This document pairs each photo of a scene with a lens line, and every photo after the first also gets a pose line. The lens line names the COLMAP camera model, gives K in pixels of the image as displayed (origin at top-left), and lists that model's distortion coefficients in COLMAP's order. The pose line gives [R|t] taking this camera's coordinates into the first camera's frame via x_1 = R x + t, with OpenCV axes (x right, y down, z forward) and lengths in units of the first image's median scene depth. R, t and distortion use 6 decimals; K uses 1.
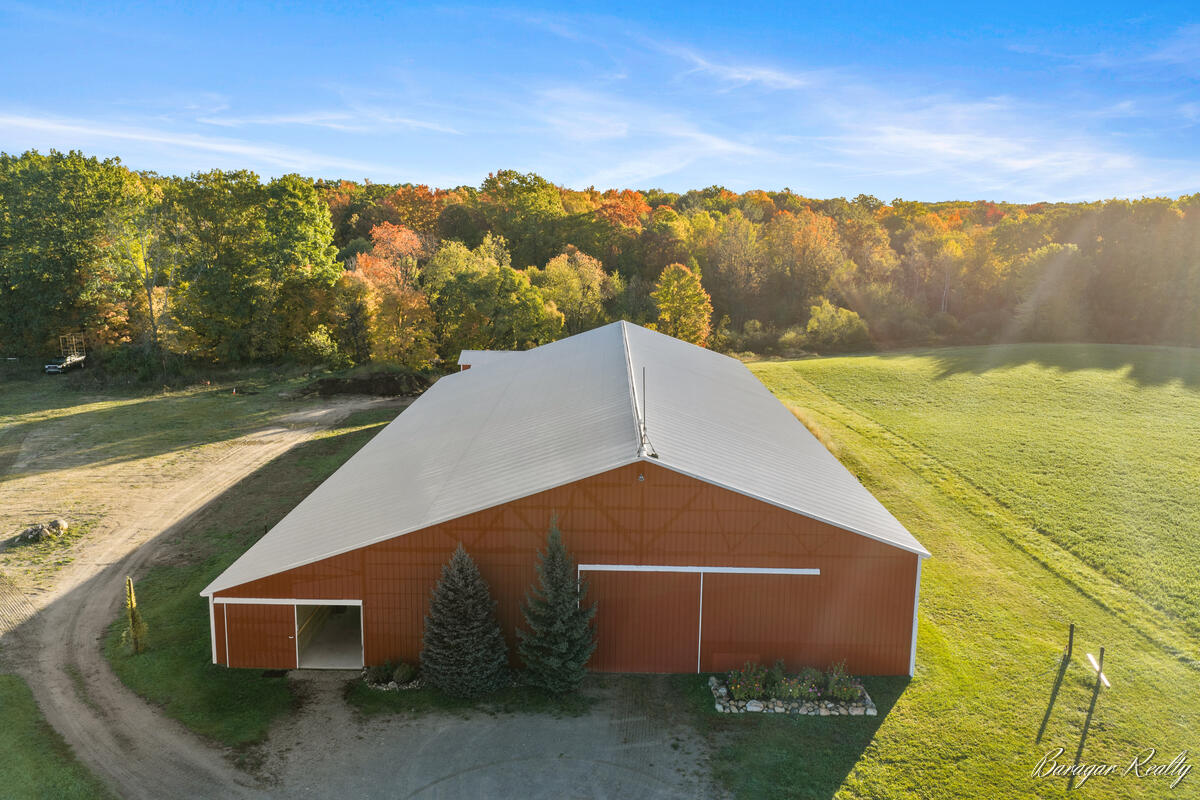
lens RADIAL K [[983.1, 0, 600.8], [0, 983.1, 396.6], [0, 0, 1]] dist [0.013463, -0.010125]
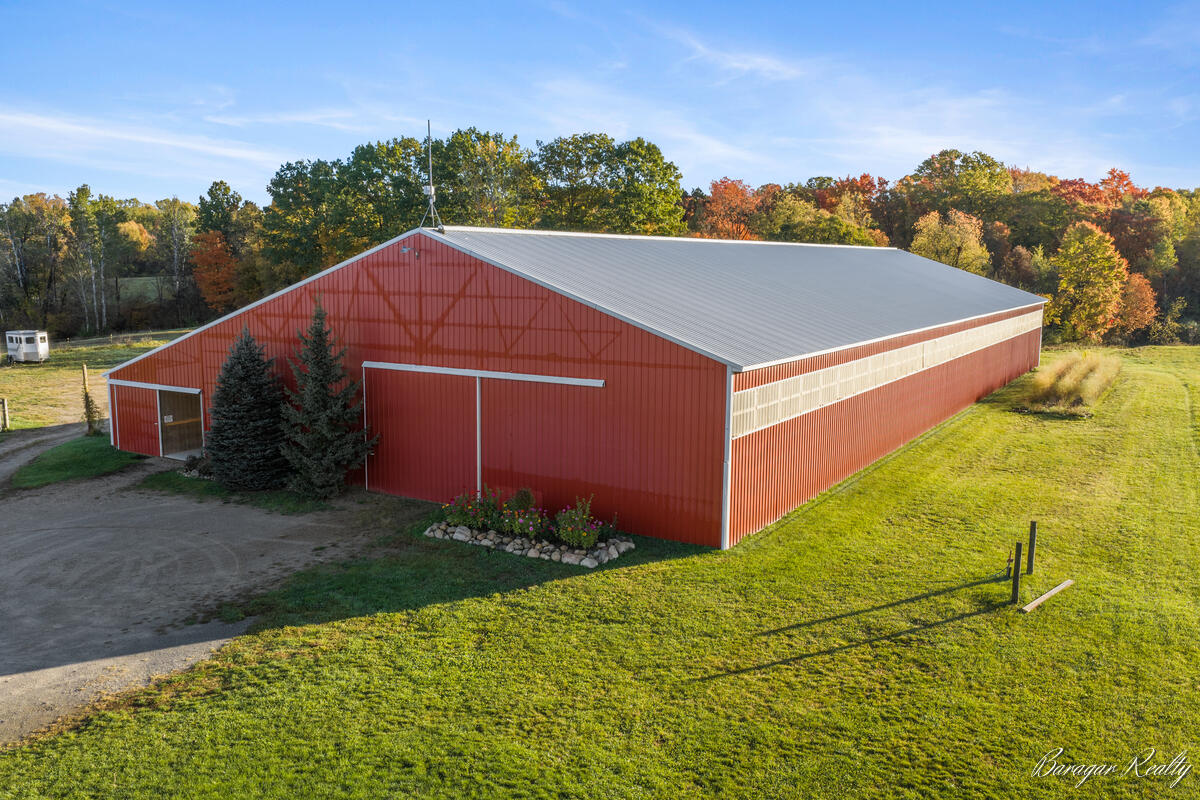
lens RADIAL K [[983.1, 0, 604.1], [0, 983.1, 396.7], [0, 0, 1]] dist [0.013463, -0.010125]
pose [[0.858818, 0.061679, -0.508554, 0.592162], [-0.080103, 0.996683, -0.014393, 0.196875], [0.505979, 0.053097, 0.860910, 0.367802]]
